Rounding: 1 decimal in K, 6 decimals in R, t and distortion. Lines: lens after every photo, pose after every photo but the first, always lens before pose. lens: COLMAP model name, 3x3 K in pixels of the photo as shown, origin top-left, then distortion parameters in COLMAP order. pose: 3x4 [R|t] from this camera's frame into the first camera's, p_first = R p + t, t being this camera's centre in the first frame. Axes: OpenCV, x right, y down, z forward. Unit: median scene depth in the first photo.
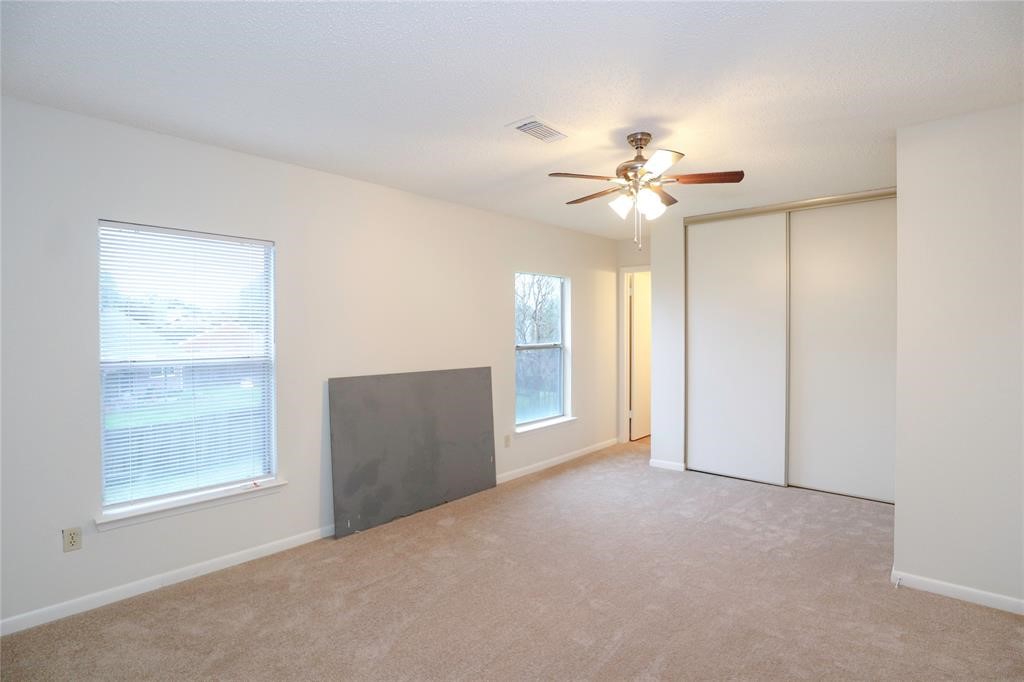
lens RADIAL K [[519.0, 0, 518.9], [0, 519.0, 328.2], [0, 0, 1]] dist [-0.050862, 0.016672]
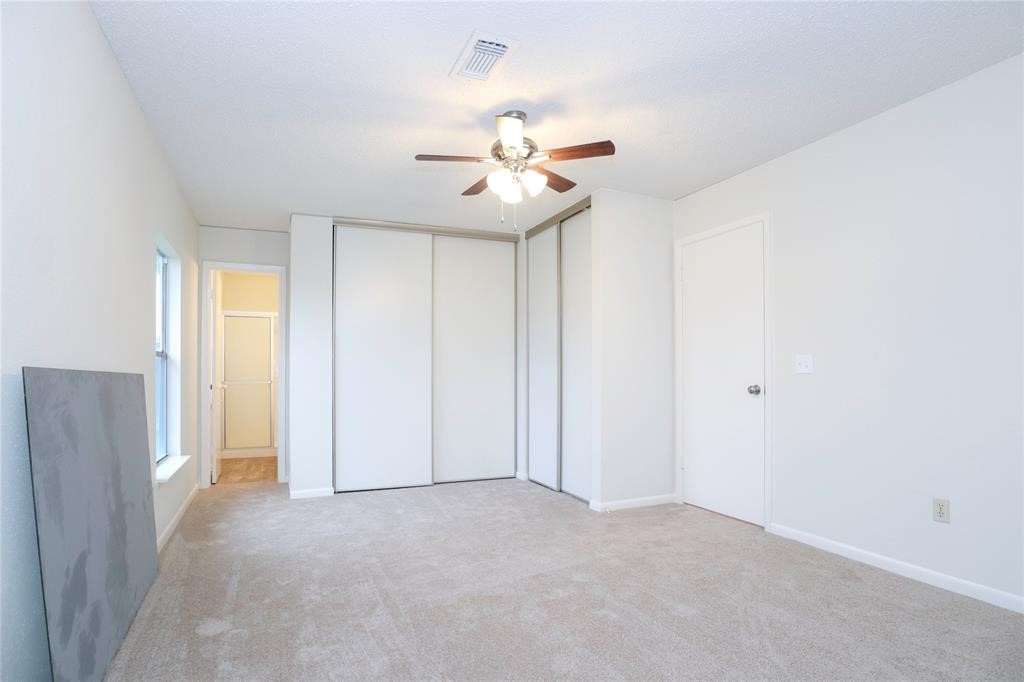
lens RADIAL K [[519.0, 0, 518.9], [0, 519.0, 328.2], [0, 0, 1]] dist [-0.050862, 0.016672]
pose [[0.451580, 0.073719, 0.889180, -0.380375], [0.011572, 0.996013, -0.088452, 0.081026], [-0.892155, 0.050233, 0.448927, 0.337943]]
